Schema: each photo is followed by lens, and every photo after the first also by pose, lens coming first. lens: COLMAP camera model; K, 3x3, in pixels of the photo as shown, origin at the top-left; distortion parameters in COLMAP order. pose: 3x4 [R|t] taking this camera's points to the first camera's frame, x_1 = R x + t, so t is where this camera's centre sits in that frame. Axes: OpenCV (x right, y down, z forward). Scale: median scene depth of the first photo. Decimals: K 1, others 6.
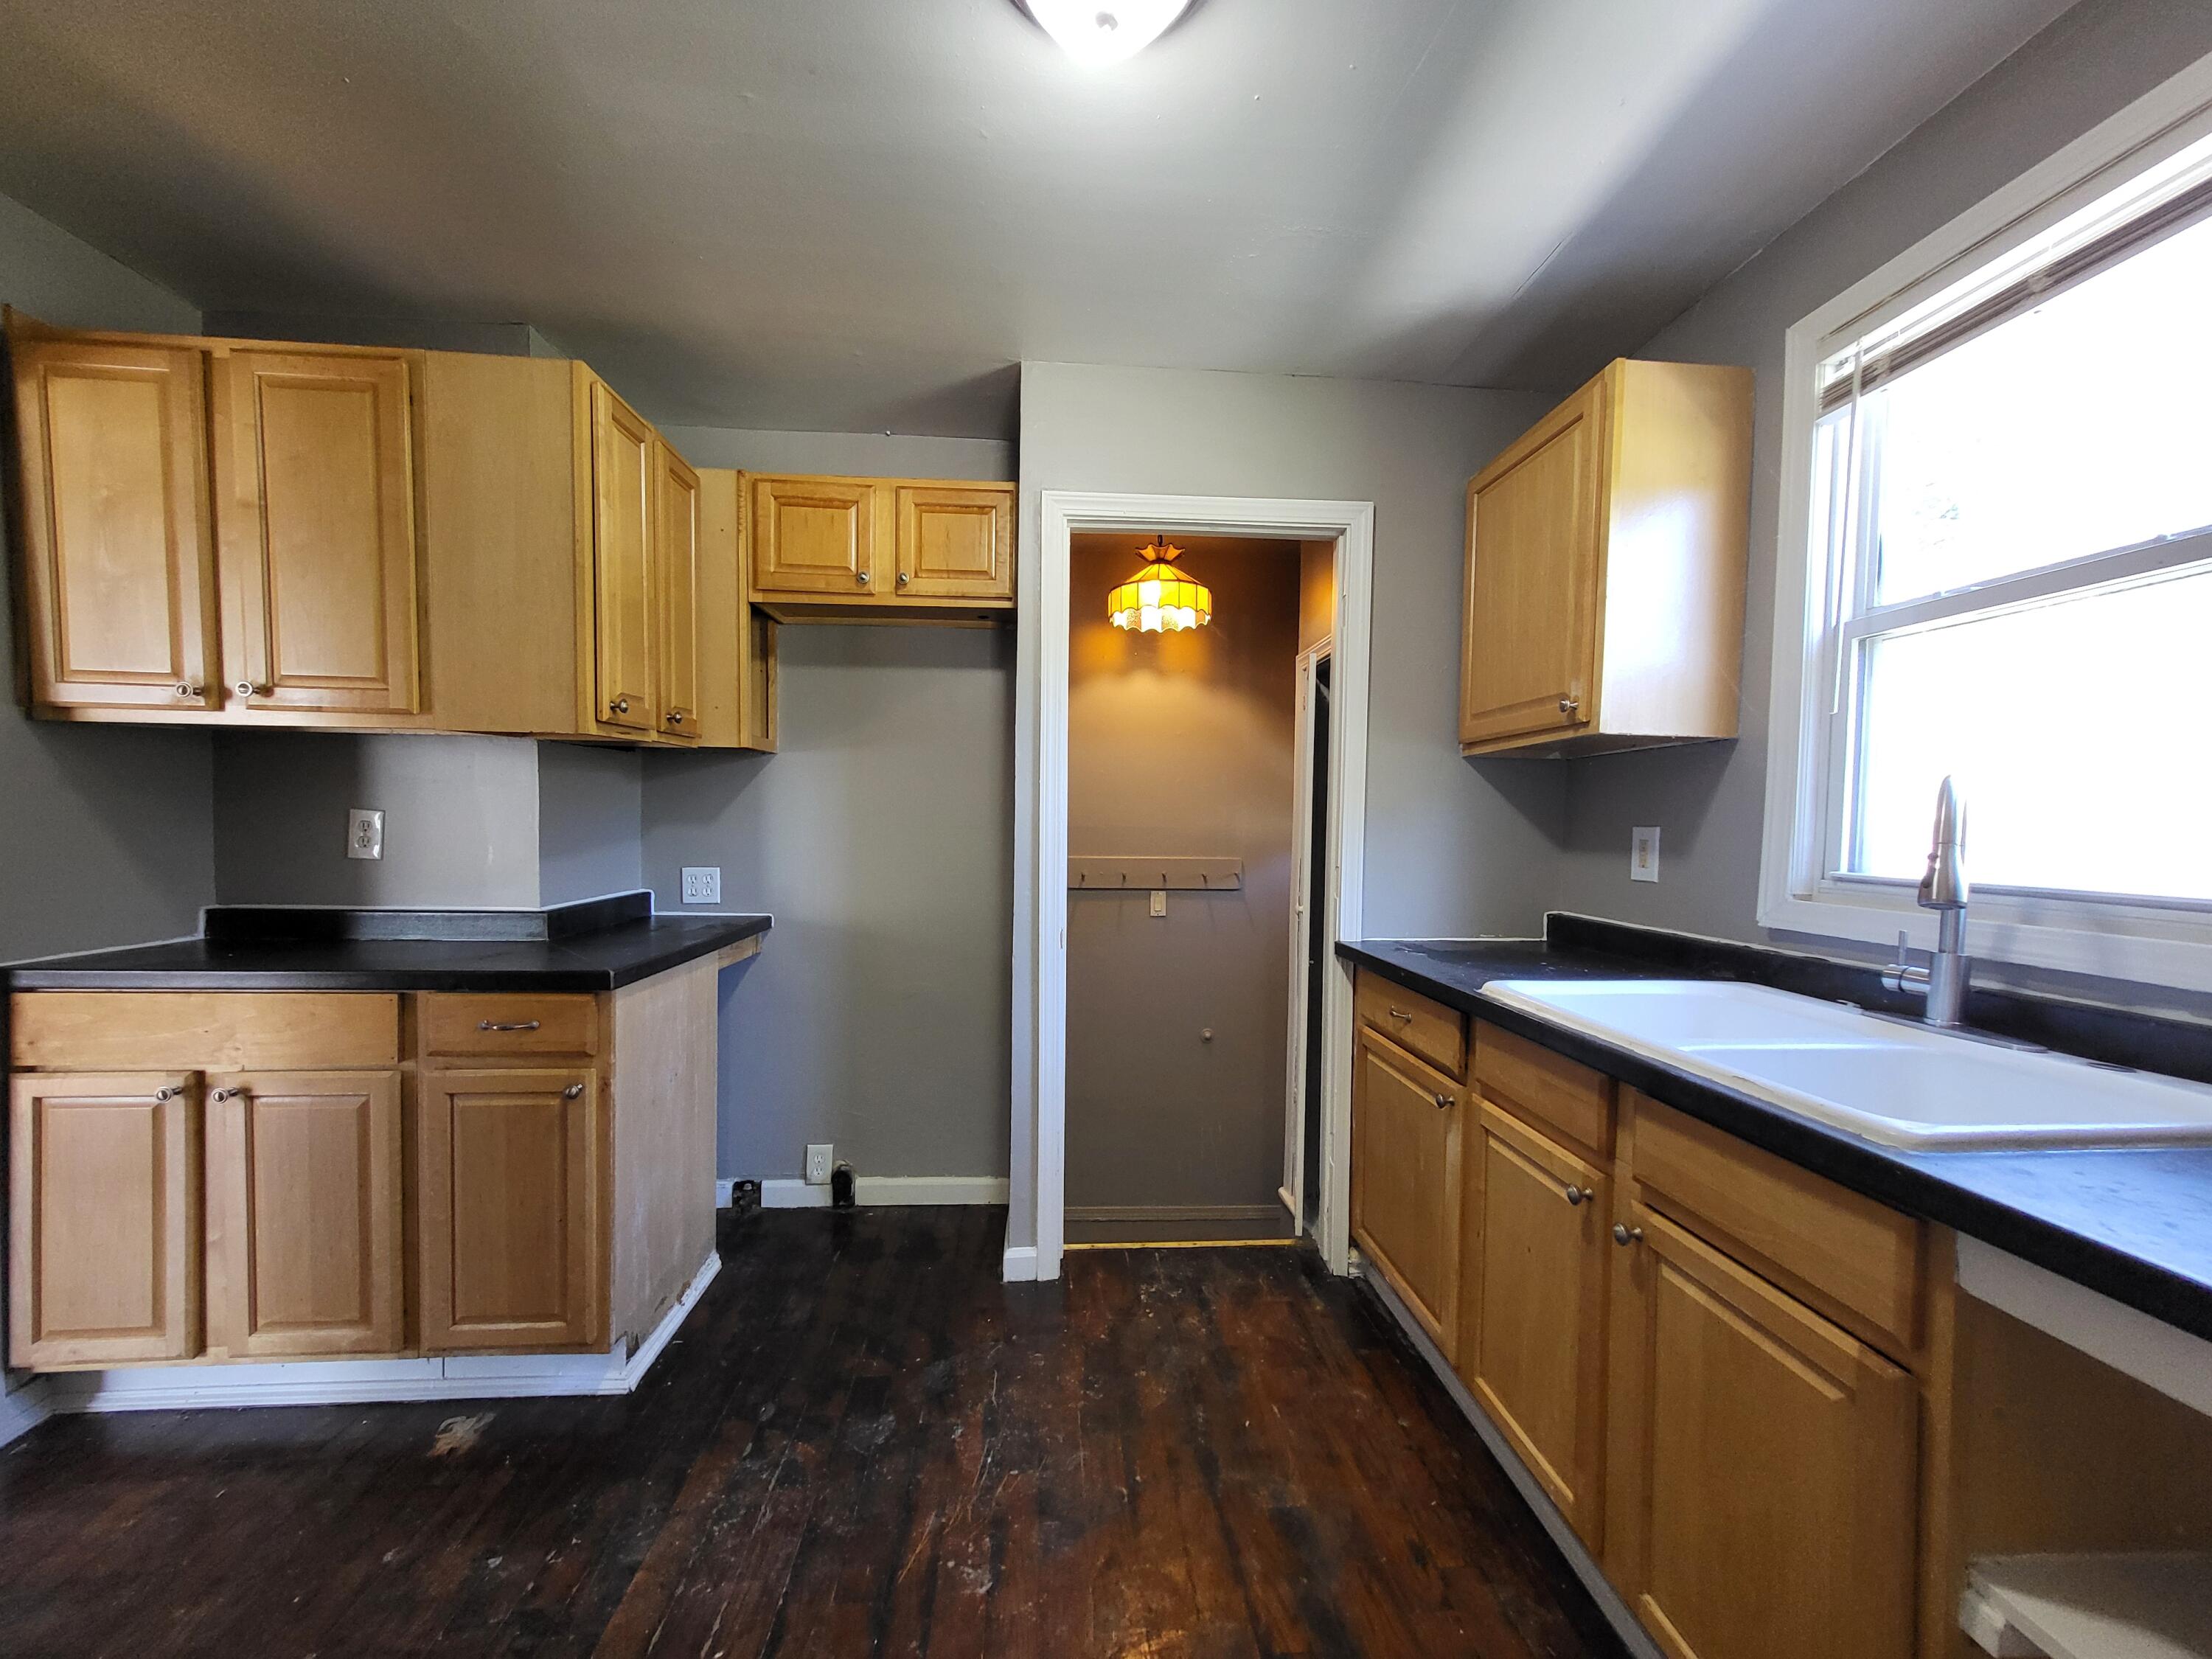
lens RADIAL K [[870.2, 0, 1104.3], [0, 870.2, 847.1], [0, 0, 1]] dist [0.000370, -0.000178]
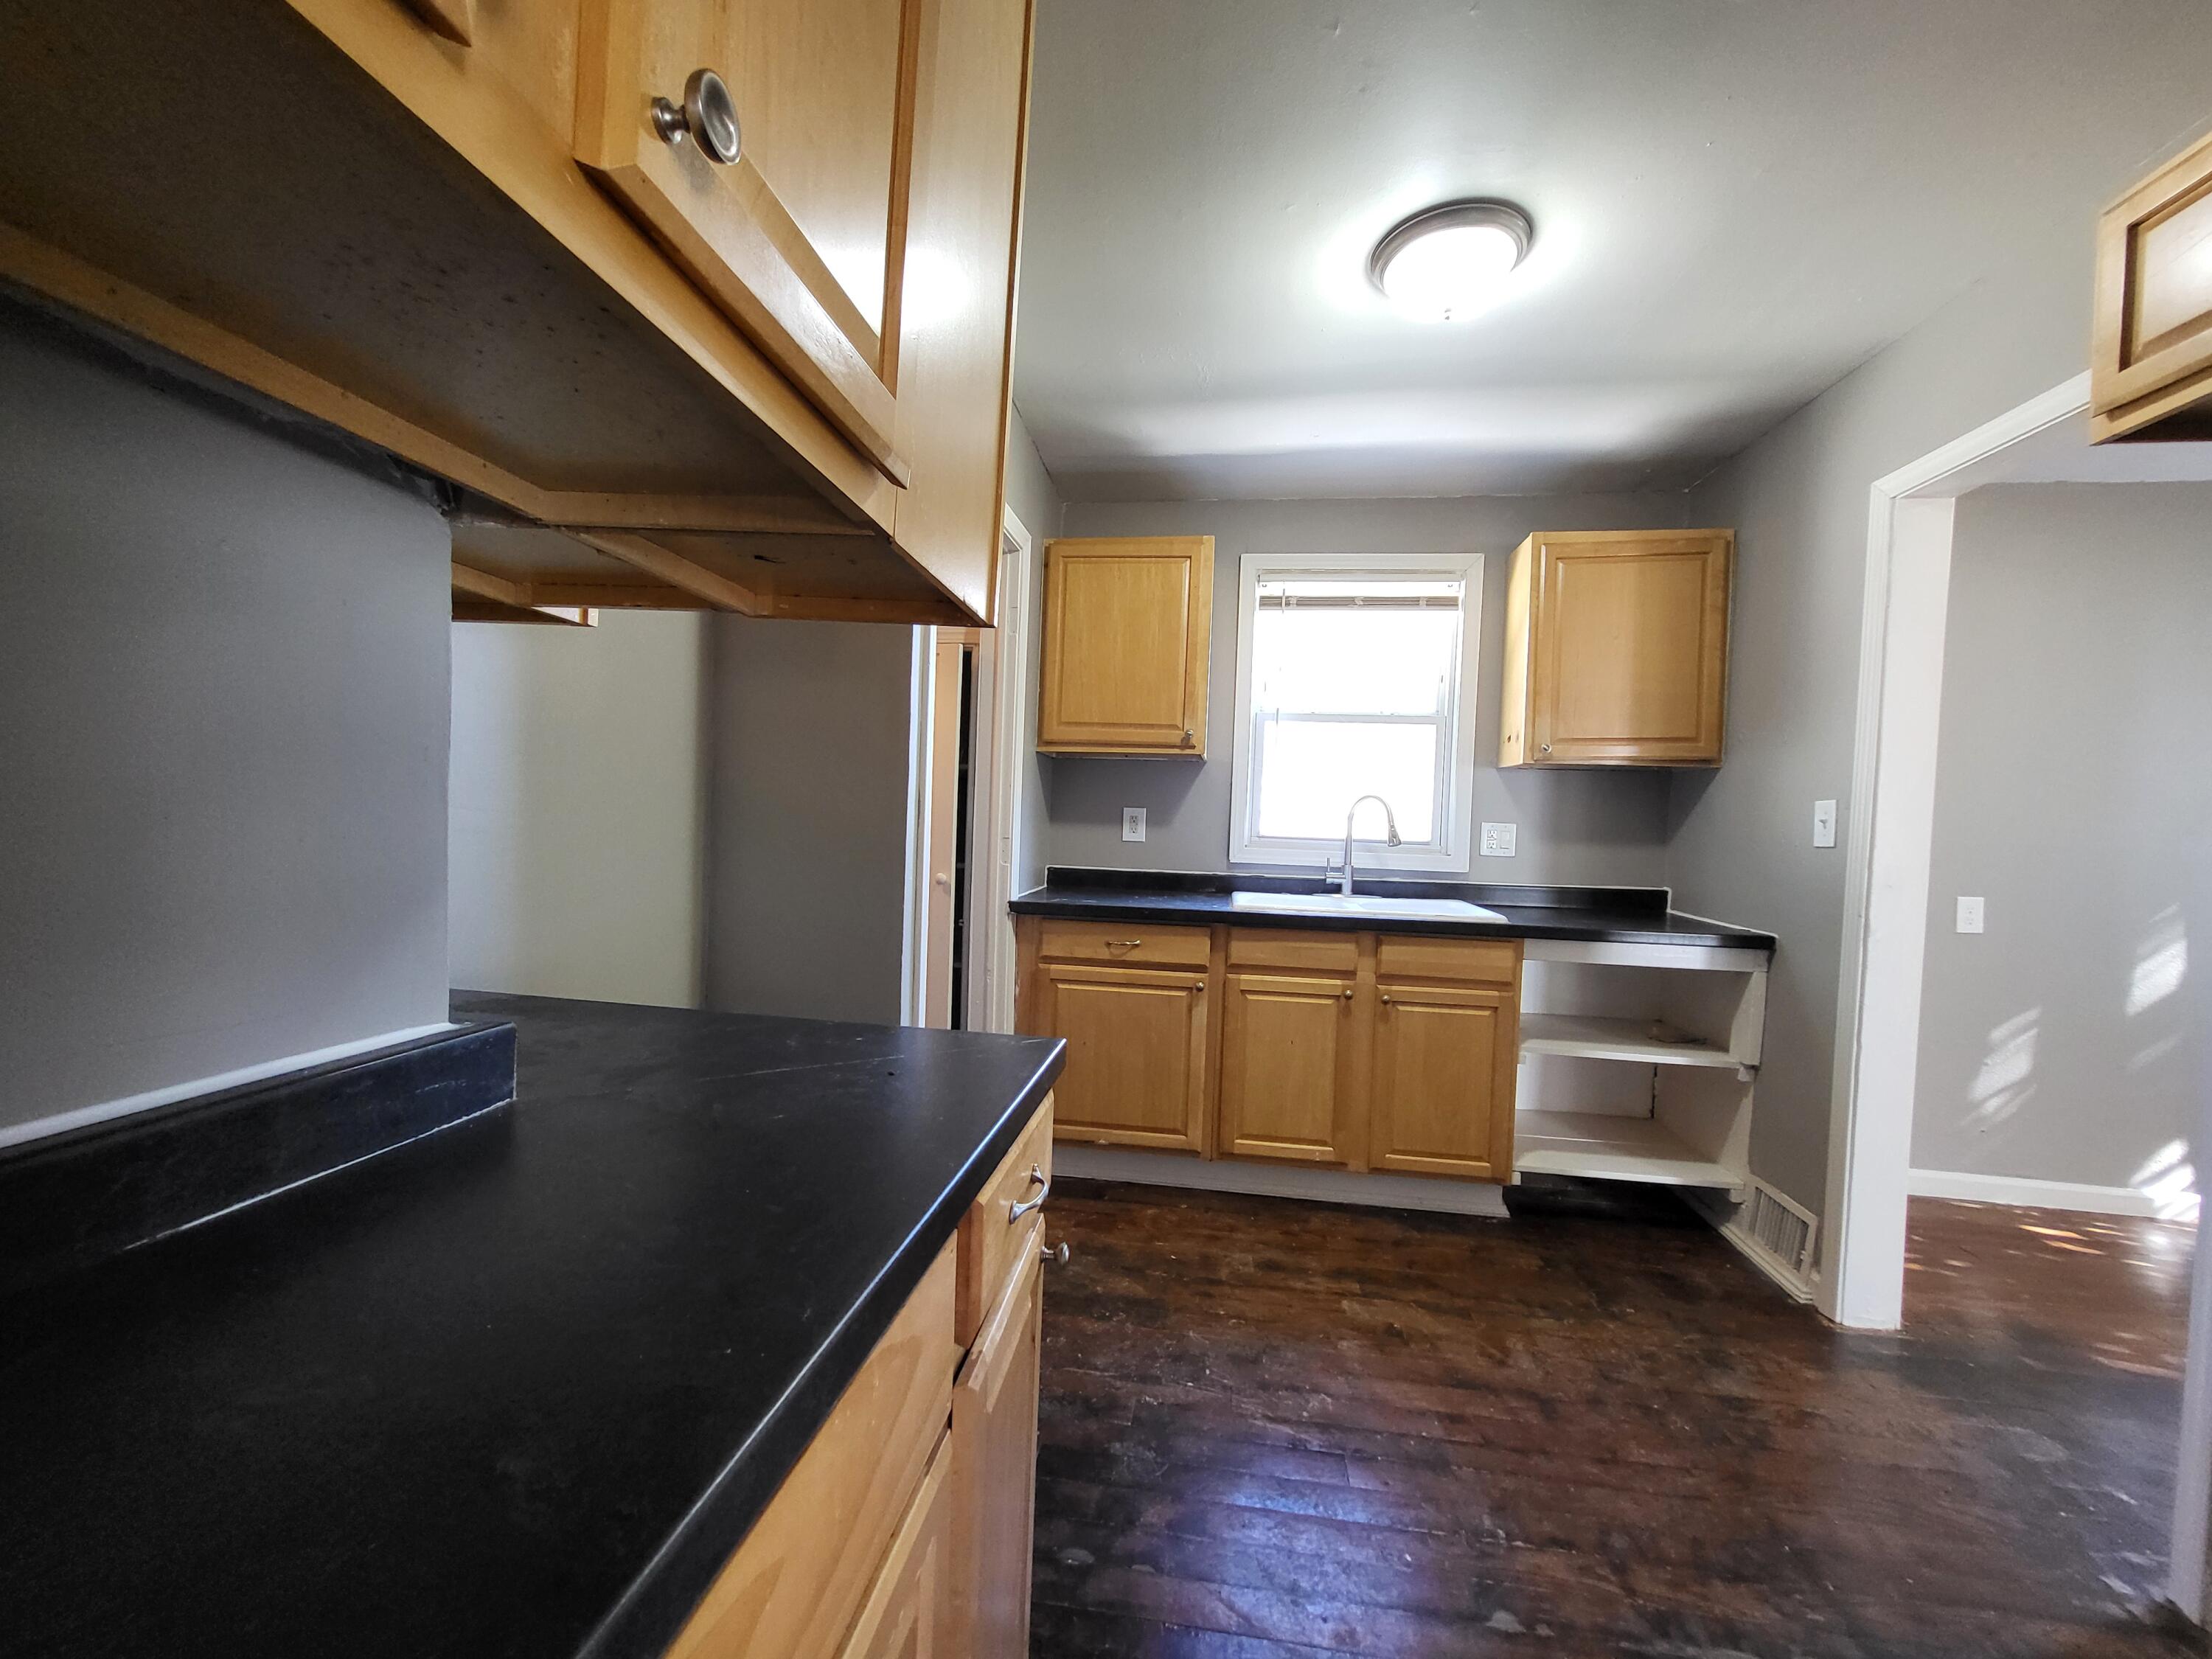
lens RADIAL K [[870.2, 0, 1104.3], [0, 870.2, 847.1], [0, 0, 1]] dist [0.000370, -0.000178]
pose [[0.210289, -0.036805, 0.976946, -1.450489], [-0.005732, 0.999228, 0.038878, -0.019112], [-0.977623, -0.013775, 0.209915, 1.065056]]
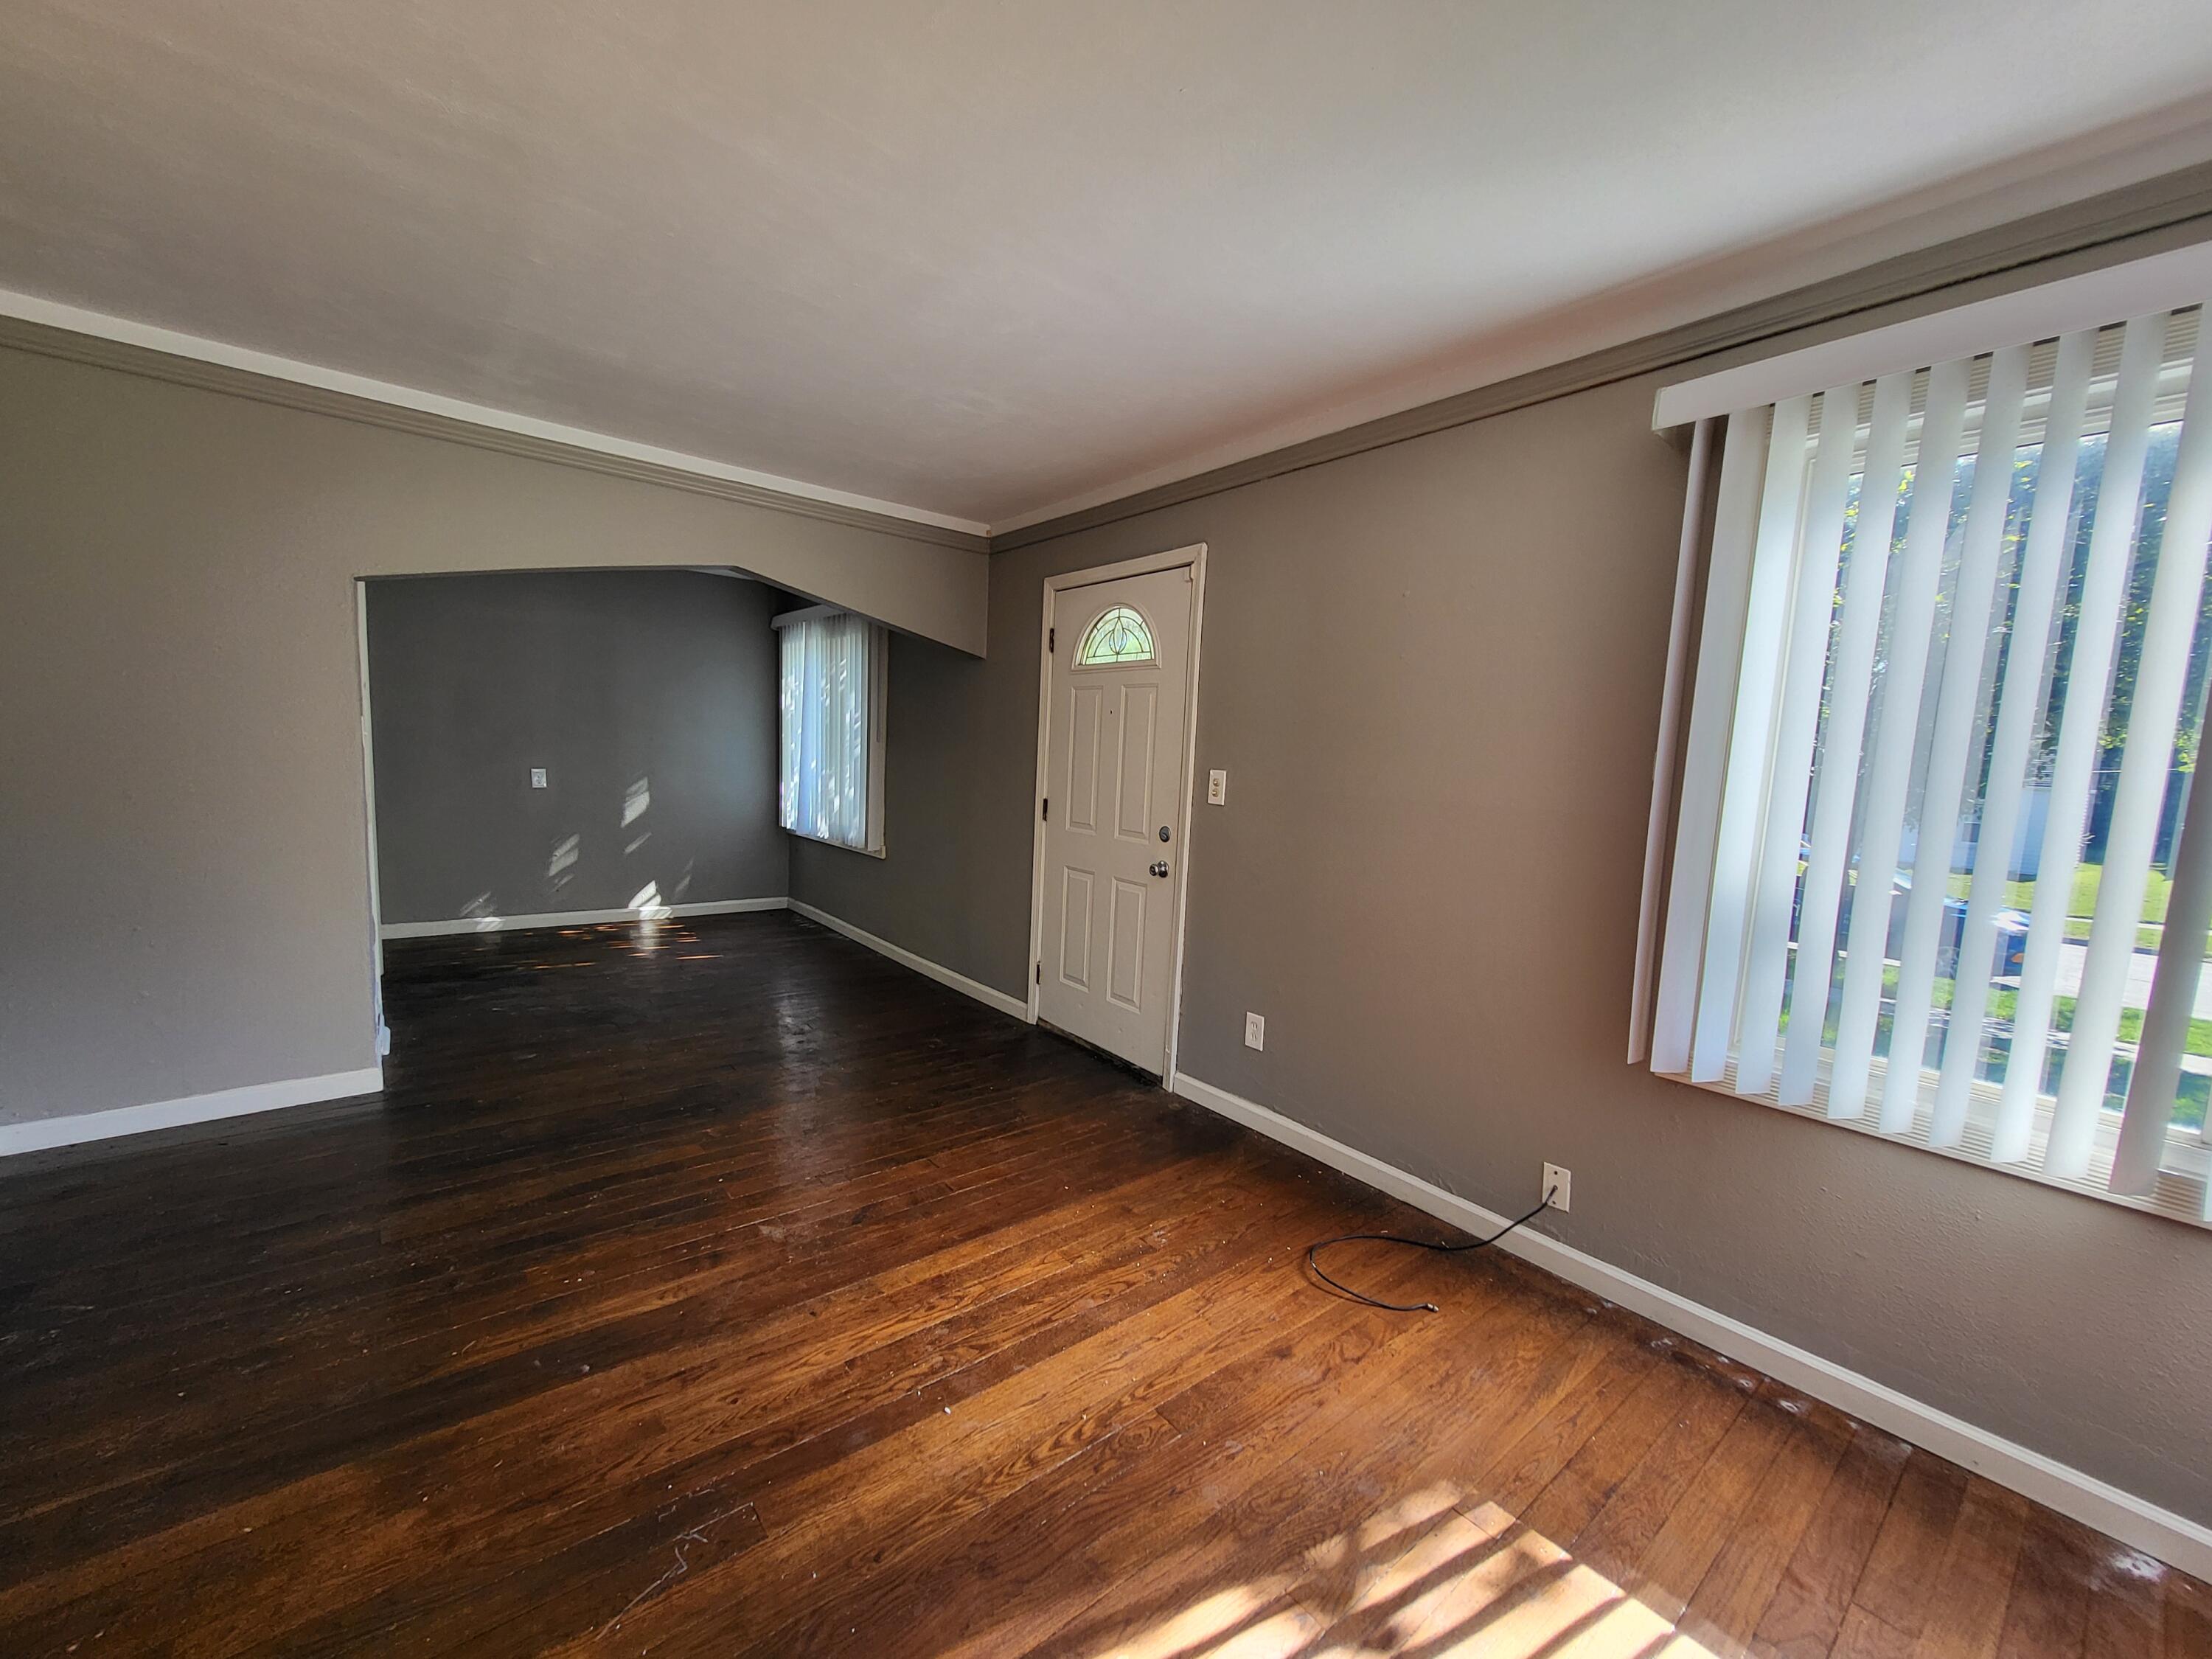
lens RADIAL K [[870.2, 0, 1104.3], [0, 870.2, 847.1], [0, 0, 1]] dist [0.000370, -0.000178]
pose [[-0.573764, -0.133212, 0.808115, -3.652777], [-0.030517, 0.989476, 0.141441, -0.111678], [-0.818452, 0.056492, -0.571791, -0.389391]]
